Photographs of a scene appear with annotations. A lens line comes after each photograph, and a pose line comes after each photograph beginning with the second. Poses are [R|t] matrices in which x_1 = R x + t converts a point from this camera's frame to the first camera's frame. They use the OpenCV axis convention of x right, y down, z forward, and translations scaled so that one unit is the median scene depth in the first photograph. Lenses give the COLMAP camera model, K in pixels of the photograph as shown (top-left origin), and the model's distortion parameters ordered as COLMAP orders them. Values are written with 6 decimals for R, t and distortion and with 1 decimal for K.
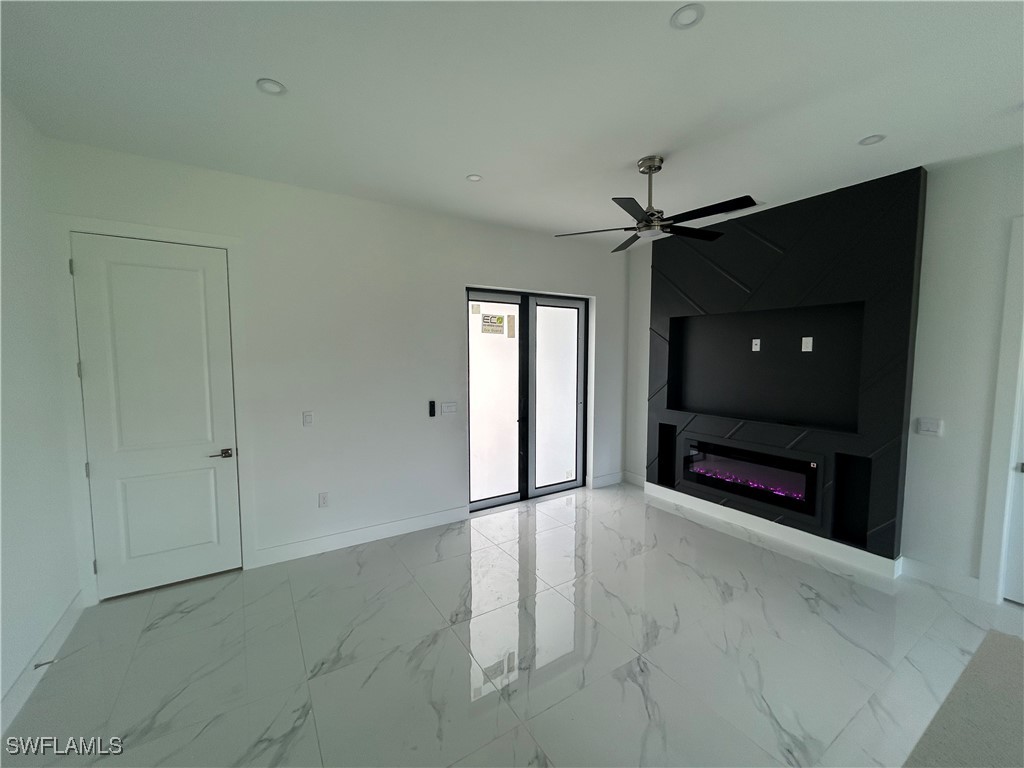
lens RADIAL K [[413.5, 0, 510.5], [0, 413.5, 385.7], [0, 0, 1]] dist [0.000304, 0.000049]
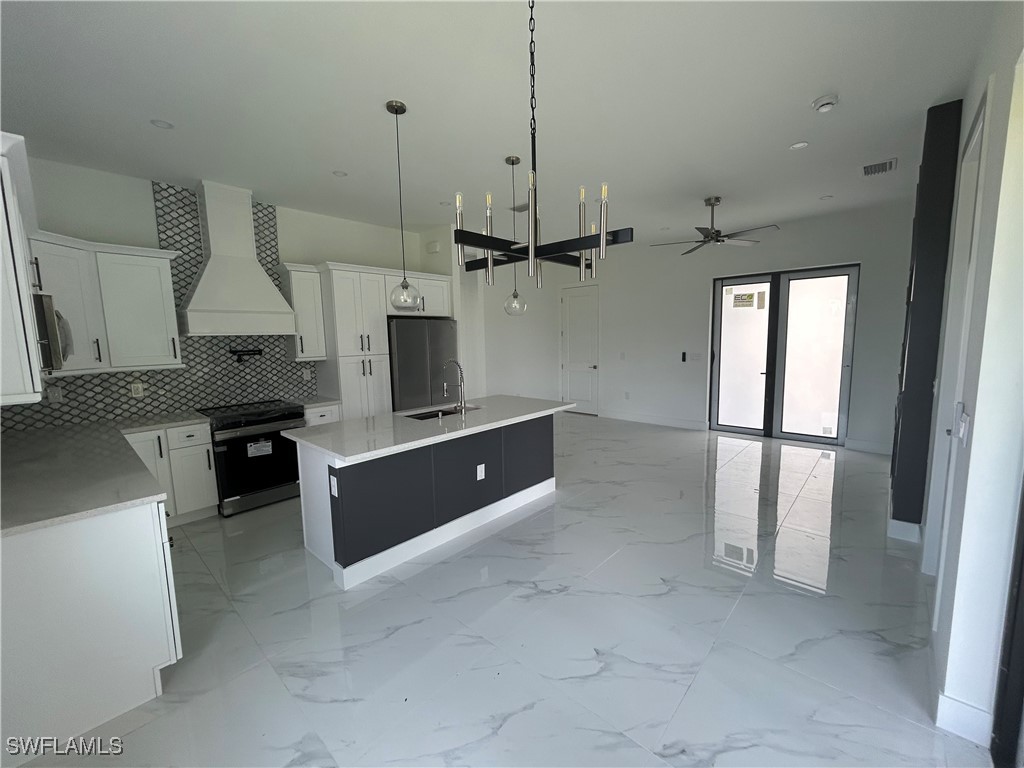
lens RADIAL K [[413.7, 0, 510.5], [0, 413.7, 385.1], [0, 0, 1]] dist [-0.001656, 0.004770]
pose [[0.257721, 0.107884, -0.960178, 1.129770], [-0.052543, 0.993841, 0.097563, 0.038109], [0.964790, 0.025307, 0.261802, -0.103632]]
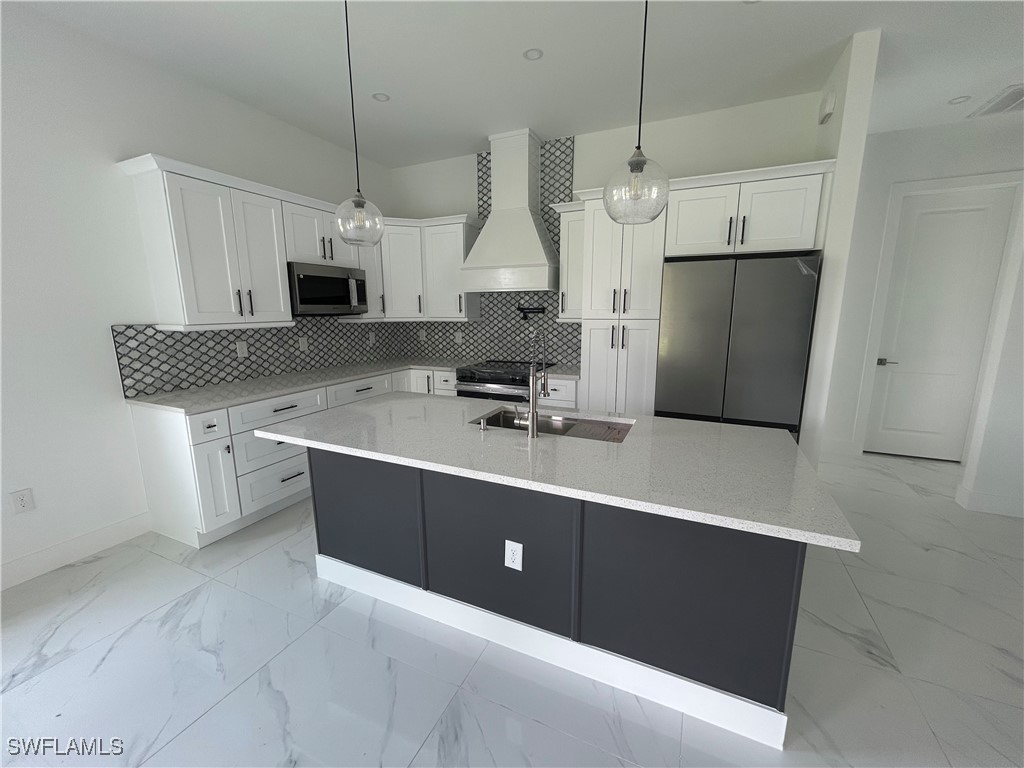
lens RADIAL K [[413.5, 0, 510.5], [0, 413.5, 385.7], [0, 0, 1]] dist [0.000304, 0.000049]
pose [[-0.842179, 0.102923, -0.529285, 0.585864], [-0.037604, 0.968012, 0.248071, 0.023966], [0.537886, 0.228823, -0.811369, 0.330825]]
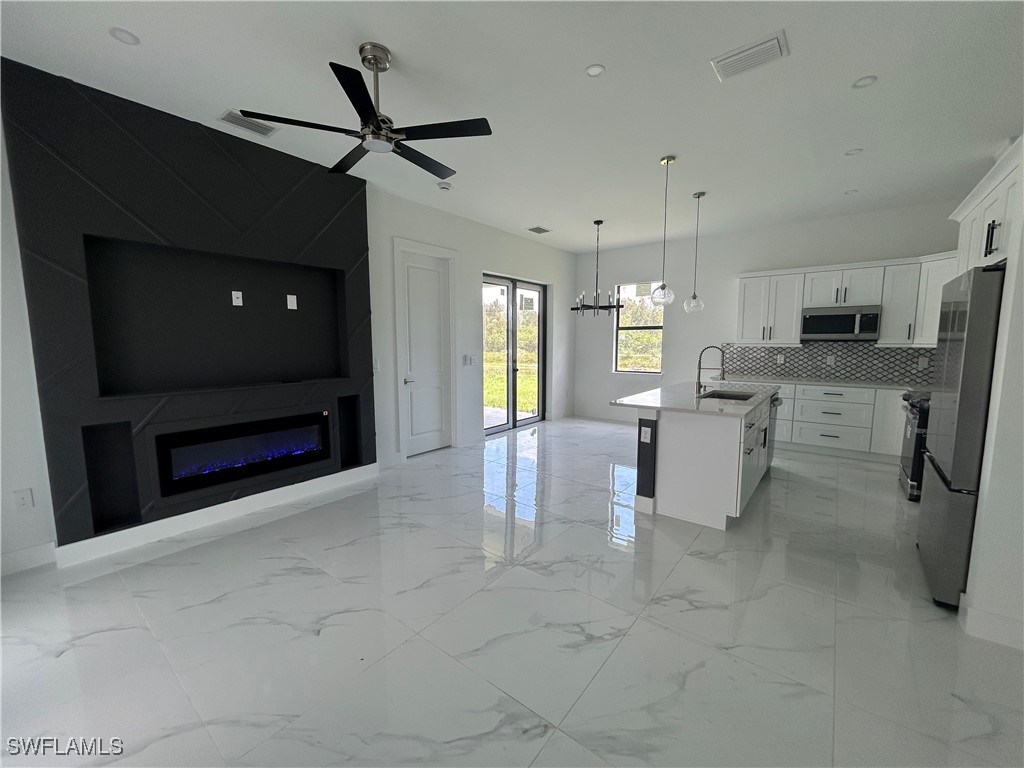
lens RADIAL K [[413.5, 0, 510.5], [0, 413.5, 385.7], [0, 0, 1]] dist [0.000304, 0.000049]
pose [[-0.328390, -0.101929, 0.939026, -0.367131], [0.074815, 0.988230, 0.133434, 0.006350], [-0.941575, 0.114071, -0.316899, 0.694112]]
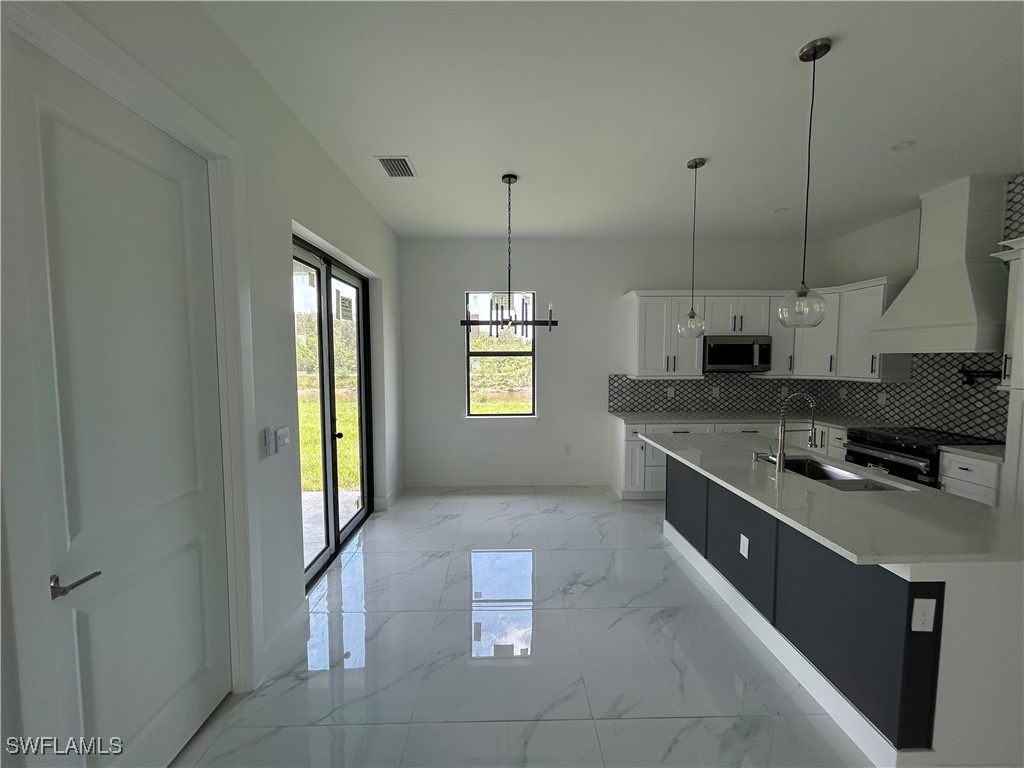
lens RADIAL K [[413.5, 0, 510.5], [0, 413.5, 385.7], [0, 0, 1]] dist [0.000304, 0.000049]
pose [[-0.856582, -0.033713, 0.514908, 0.382574], [0.042280, 0.989923, 0.135150, -0.030062], [-0.514275, 0.137537, -0.846525, 0.662921]]
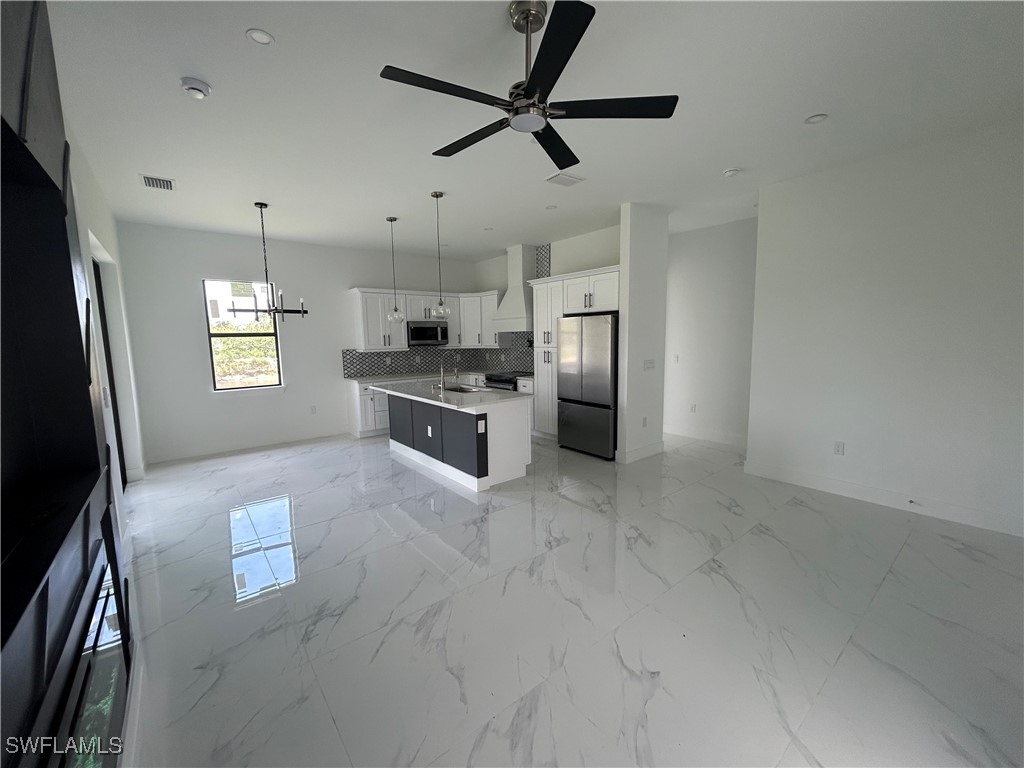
lens RADIAL K [[413.5, 0, 510.5], [0, 413.5, 385.7], [0, 0, 1]] dist [0.000304, 0.000049]
pose [[-0.993725, 0.030680, -0.107565, 0.292348], [0.009247, 0.980890, 0.194345, -0.054217], [0.111472, 0.192131, -0.975018, 1.125152]]
